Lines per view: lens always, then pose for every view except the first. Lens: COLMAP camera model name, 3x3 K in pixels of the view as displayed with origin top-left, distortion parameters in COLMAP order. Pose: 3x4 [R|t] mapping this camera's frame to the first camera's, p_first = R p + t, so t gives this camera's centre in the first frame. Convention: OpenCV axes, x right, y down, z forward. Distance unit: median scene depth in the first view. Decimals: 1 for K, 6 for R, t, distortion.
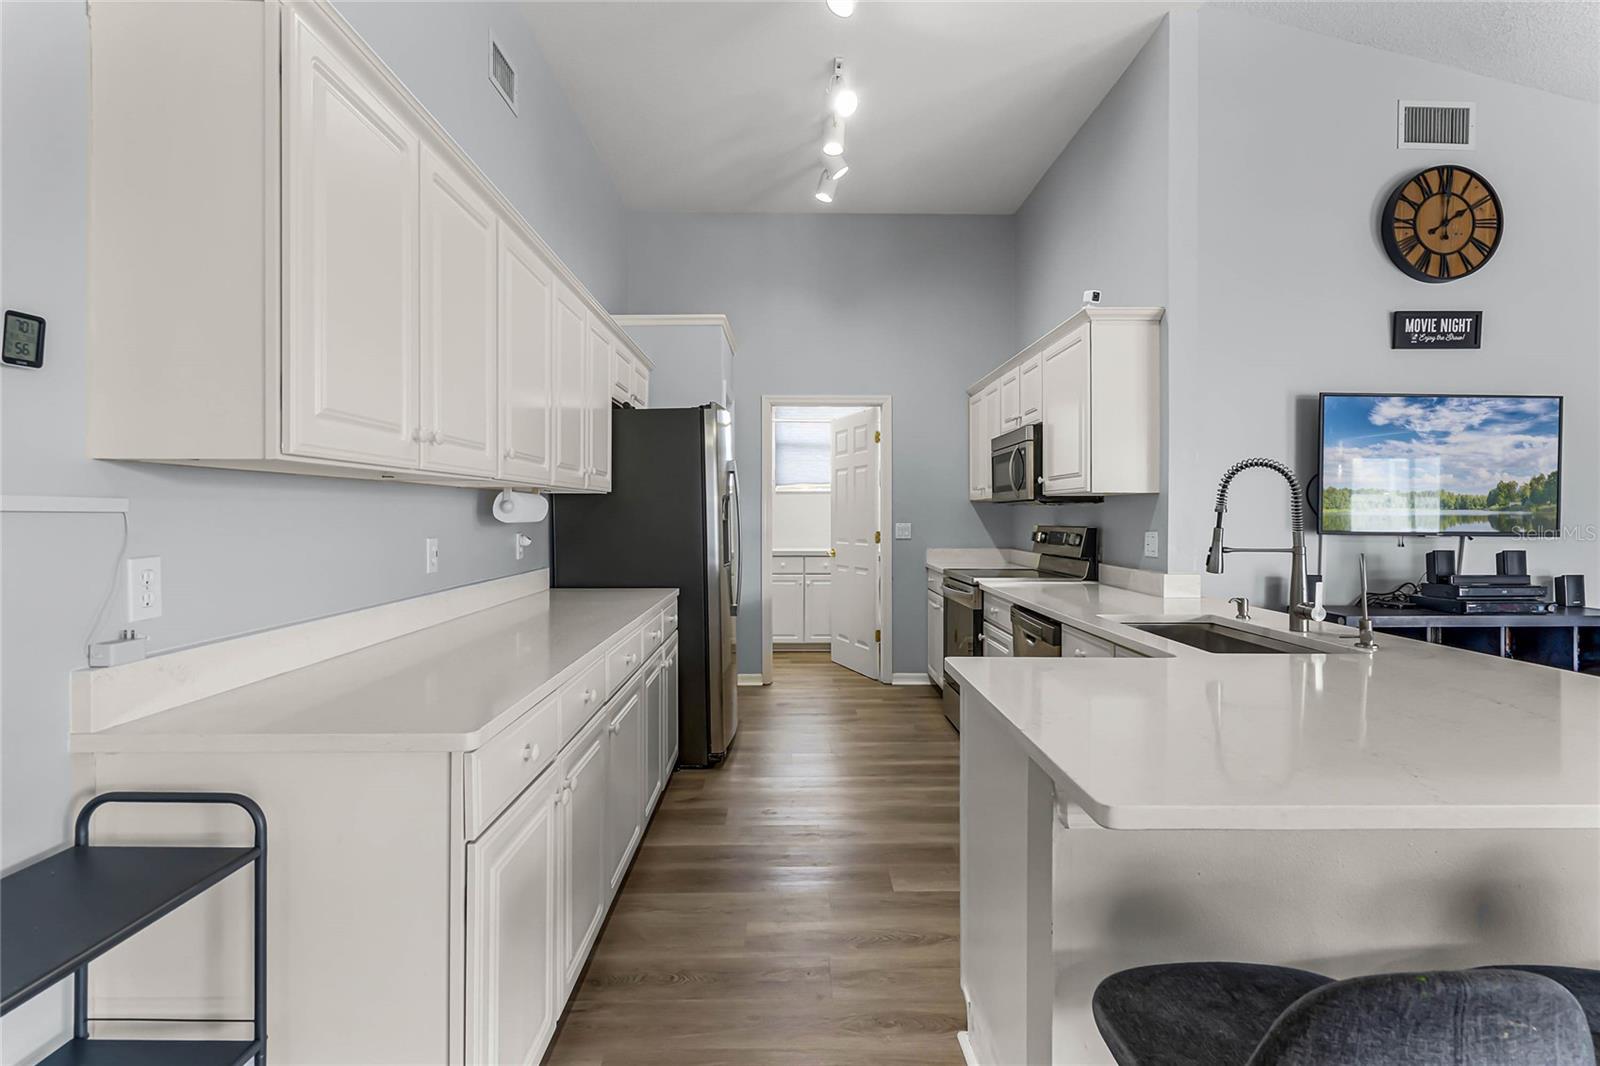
lens RADIAL K [[775.2, 0, 798.4], [0, 775.2, 520.1], [0, 0, 1]] dist [0.004260, 0.000605]
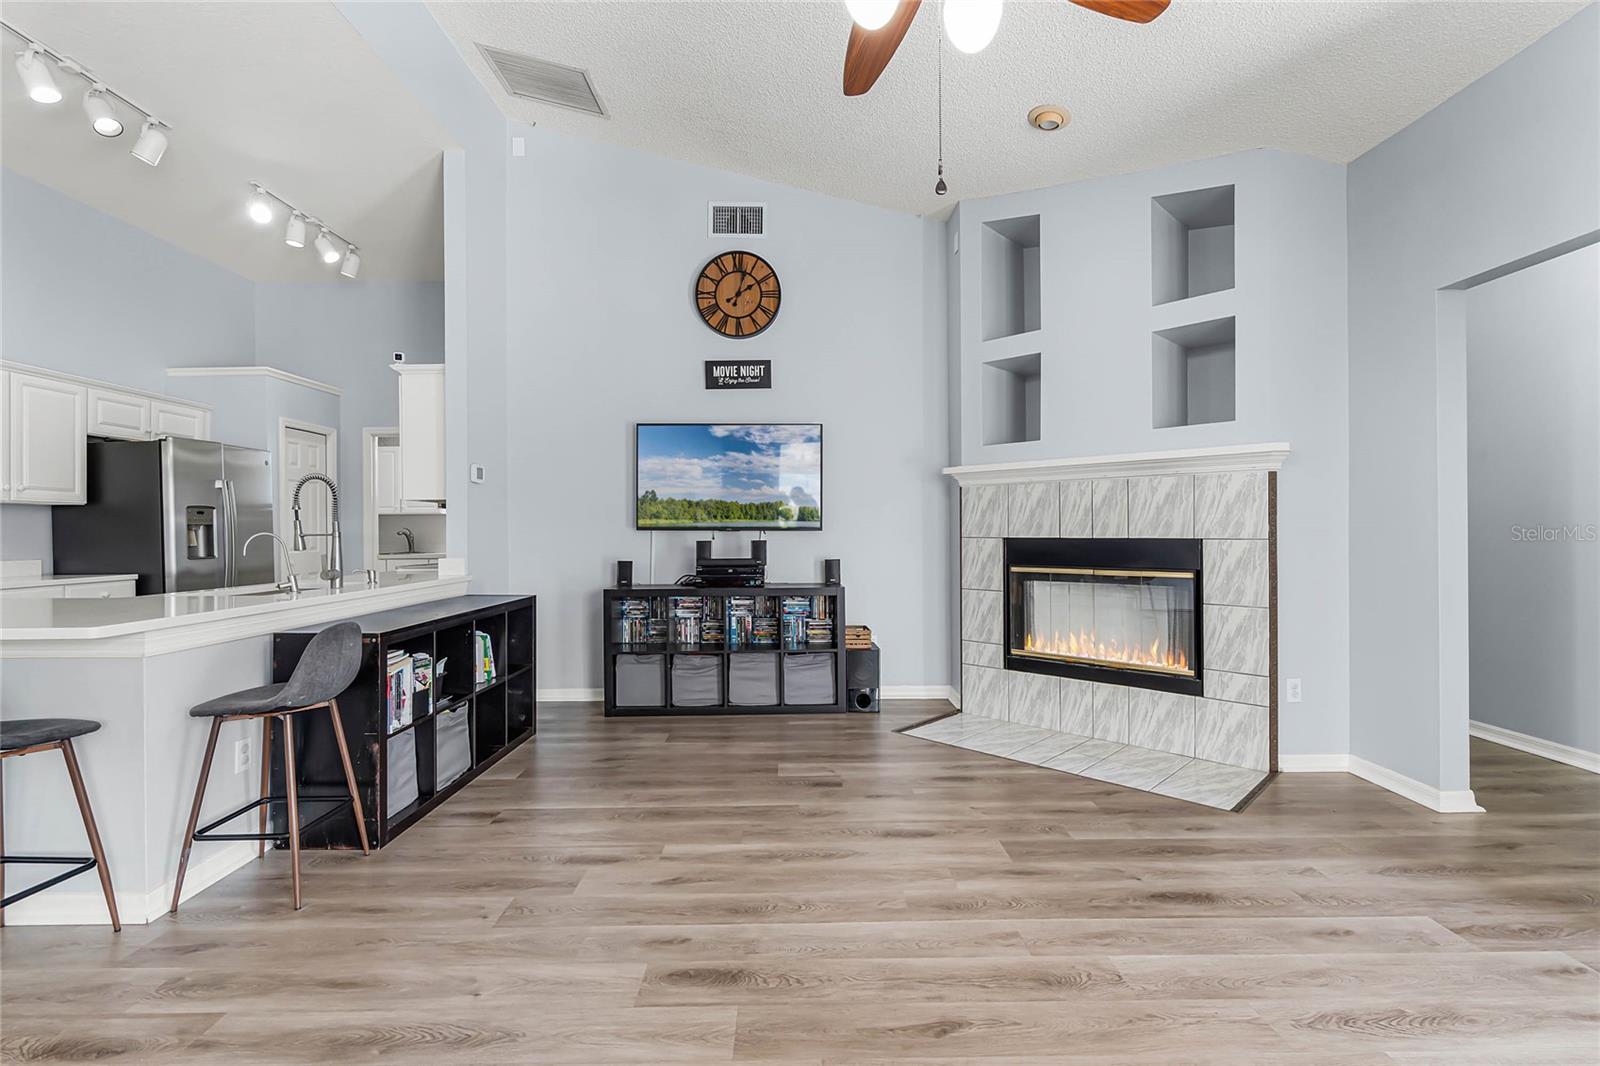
lens RADIAL K [[723.2, 0, 797.4], [0, 723.2, 528.6], [0, 0, 1]] dist [-0.001013, -0.000449]
pose [[0.999925, -0.011803, -0.003389, 0.929480], [0.011757, 0.999844, -0.013199, 0.033884], [0.003544, 0.013159, 0.999907, -0.222463]]
